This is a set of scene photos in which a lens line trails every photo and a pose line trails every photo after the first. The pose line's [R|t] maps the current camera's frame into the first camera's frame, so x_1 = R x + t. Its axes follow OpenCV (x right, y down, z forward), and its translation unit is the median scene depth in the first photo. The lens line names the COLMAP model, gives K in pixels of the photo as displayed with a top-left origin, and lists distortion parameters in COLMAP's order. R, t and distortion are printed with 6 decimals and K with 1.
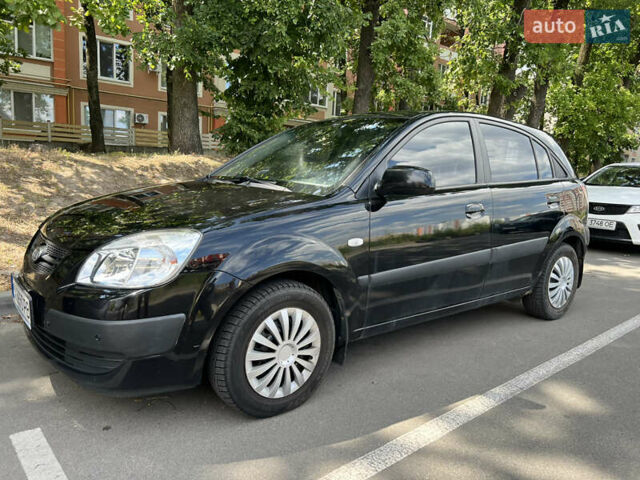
lens RADIAL K [[466.4, 0, 320.0], [0, 466.4, 240.0], [0, 0, 1]] dist [0.003421, -0.004736]
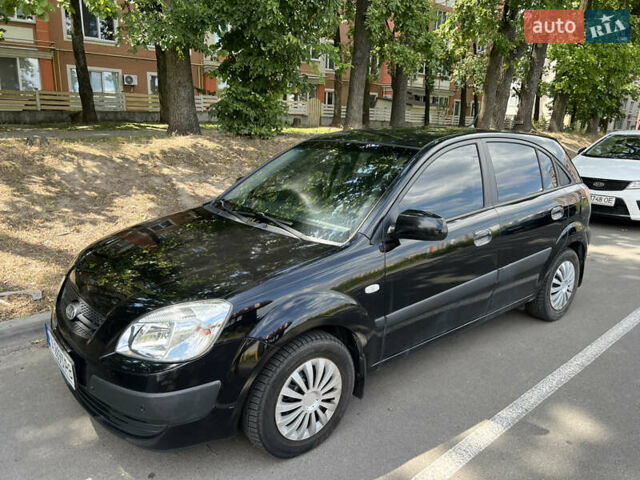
lens RADIAL K [[467.5, 0, 320.0], [0, 467.5, 240.0], [0, 0, 1]] dist [-0.004558, 0.000017]
pose [[0.999581, -0.028663, 0.003969, -0.025981], [0.028198, 0.995657, 0.088727, -0.124216], [-0.006495, -0.088578, 0.996048, -0.024323]]
